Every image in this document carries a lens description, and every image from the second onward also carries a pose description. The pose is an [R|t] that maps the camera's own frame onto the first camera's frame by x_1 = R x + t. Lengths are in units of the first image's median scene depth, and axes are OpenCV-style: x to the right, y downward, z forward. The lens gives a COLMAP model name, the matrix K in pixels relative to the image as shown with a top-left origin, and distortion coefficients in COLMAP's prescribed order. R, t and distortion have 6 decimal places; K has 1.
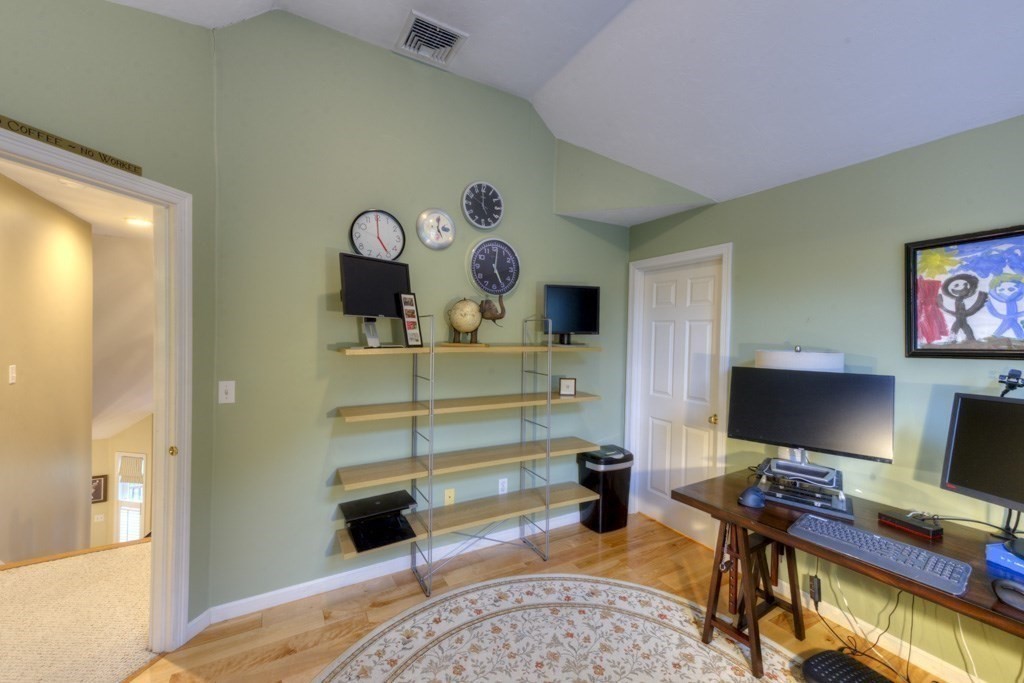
lens RADIAL K [[413.7, 0, 503.3], [0, 413.7, 340.1], [0, 0, 1]] dist [0.024162, -0.002032]
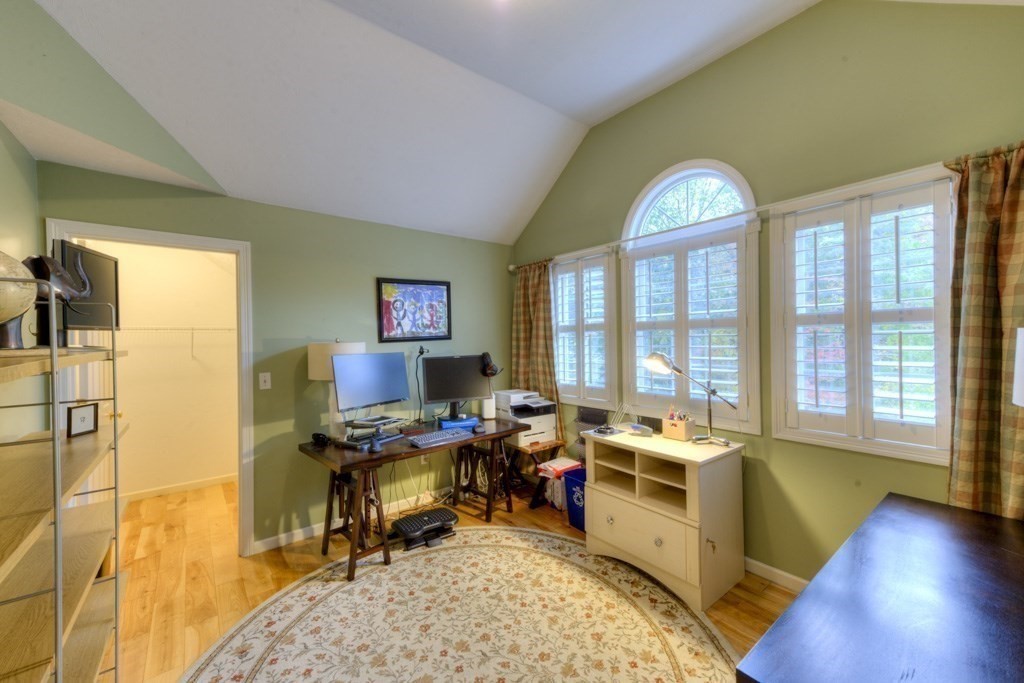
lens RADIAL K [[413.7, 0, 507.2], [0, 413.7, 339.7], [0, 0, 1]] dist [0.024162, -0.002032]
pose [[-0.160941, -0.023573, 0.986682, -0.810895], [0.022879, 0.999357, 0.027608, -0.008910], [-0.986699, 0.027017, -0.160298, 0.750656]]
